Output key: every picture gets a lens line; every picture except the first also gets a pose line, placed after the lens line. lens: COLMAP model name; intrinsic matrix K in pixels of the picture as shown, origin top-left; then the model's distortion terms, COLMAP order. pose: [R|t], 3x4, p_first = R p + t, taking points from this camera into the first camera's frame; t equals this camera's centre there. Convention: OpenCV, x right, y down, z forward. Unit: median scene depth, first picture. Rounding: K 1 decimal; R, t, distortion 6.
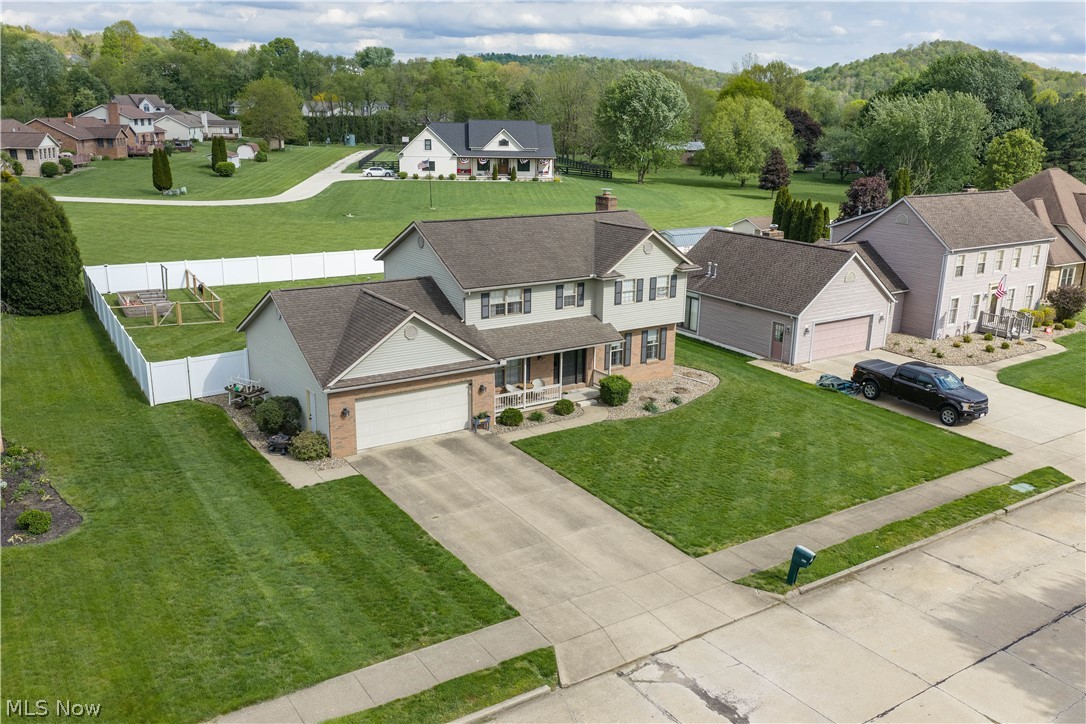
lens RADIAL K [[897.5, 0, 543.0], [0, 897.5, 362.0], [0, 0, 1]] dist [-0.001450, -0.010140]
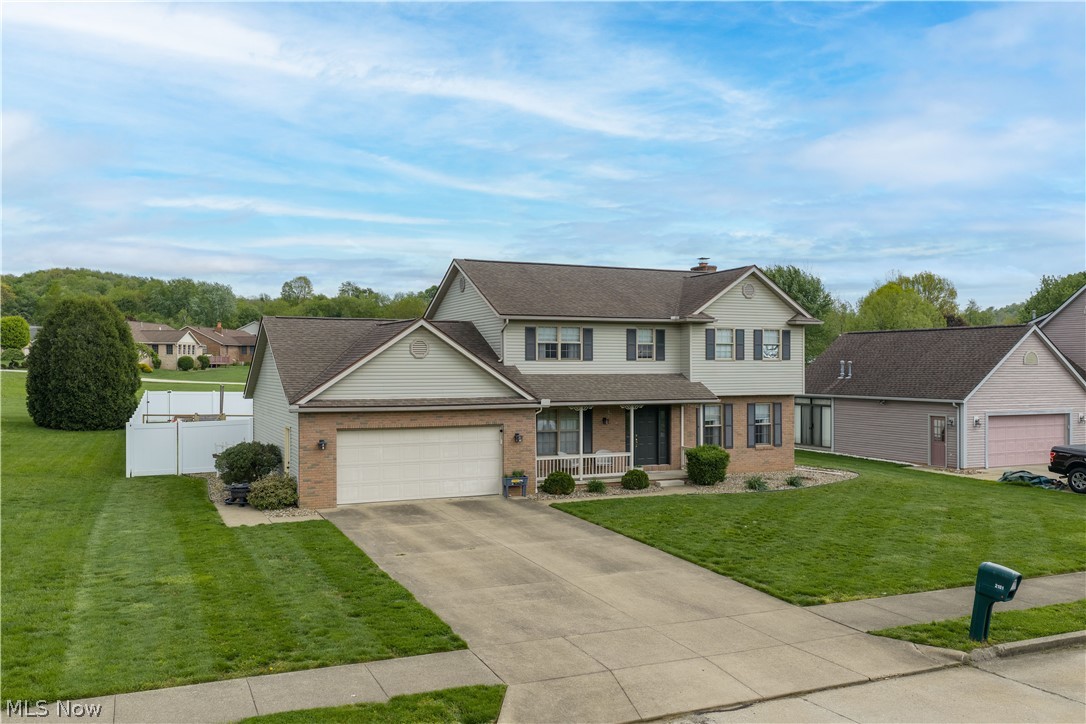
lens RADIAL K [[897.5, 0, 543.0], [0, 897.5, 362.0], [0, 0, 1]] dist [-0.001450, -0.010140]
pose [[0.986508, -0.018012, -0.162717, 0.071583], [-0.027189, 0.962101, -0.271335, 0.161834], [0.161437, 0.272098, 0.948631, 0.265056]]
